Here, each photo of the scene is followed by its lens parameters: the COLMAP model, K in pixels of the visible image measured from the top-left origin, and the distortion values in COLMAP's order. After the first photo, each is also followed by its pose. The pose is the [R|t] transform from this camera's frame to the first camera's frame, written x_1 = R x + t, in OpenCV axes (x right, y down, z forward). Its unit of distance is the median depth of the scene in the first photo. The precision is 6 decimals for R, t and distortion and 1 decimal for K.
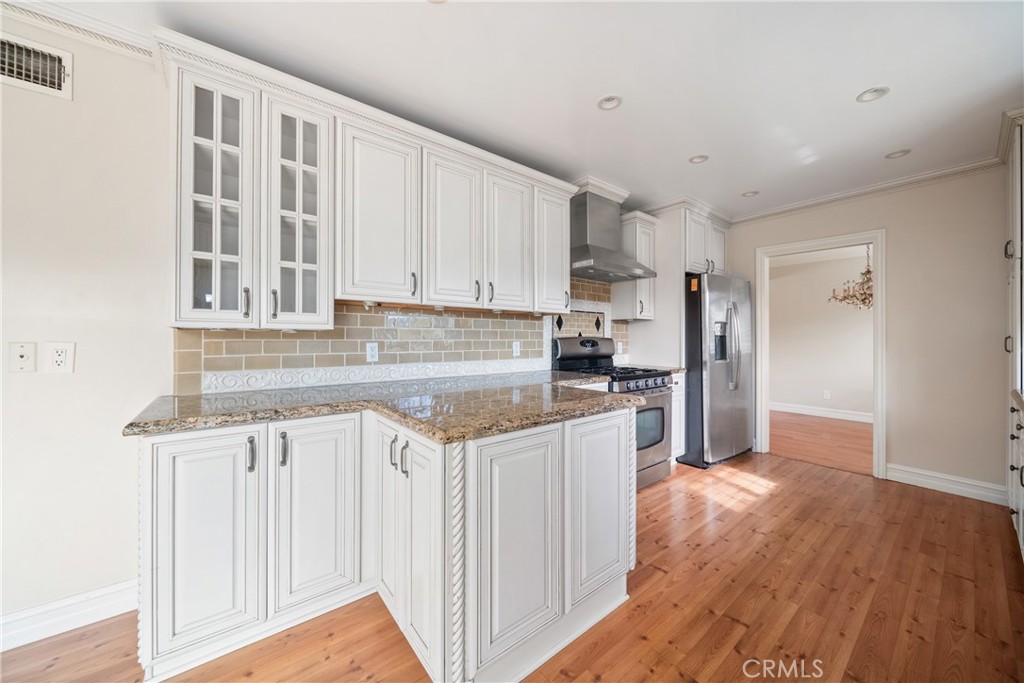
lens RADIAL K [[362.0, 0, 512.9], [0, 362.0, 334.0], [0, 0, 1]] dist [-0.001119, -0.001003]
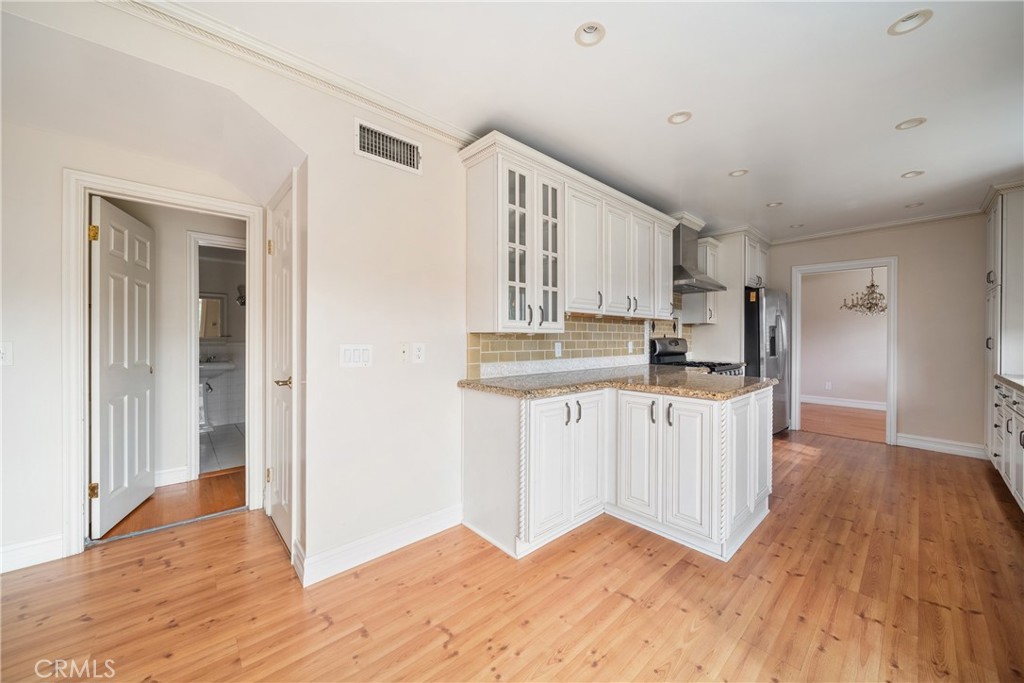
lens RADIAL K [[362.0, 0, 517.5], [0, 362.0, 336.8], [0, 0, 1]] dist [-0.001119, -0.001003]
pose [[0.997877, 0.001899, 0.065093, -0.601662], [-0.002581, 0.999943, 0.010393, -0.009942], [-0.065070, -0.010539, 0.997825, -0.313498]]
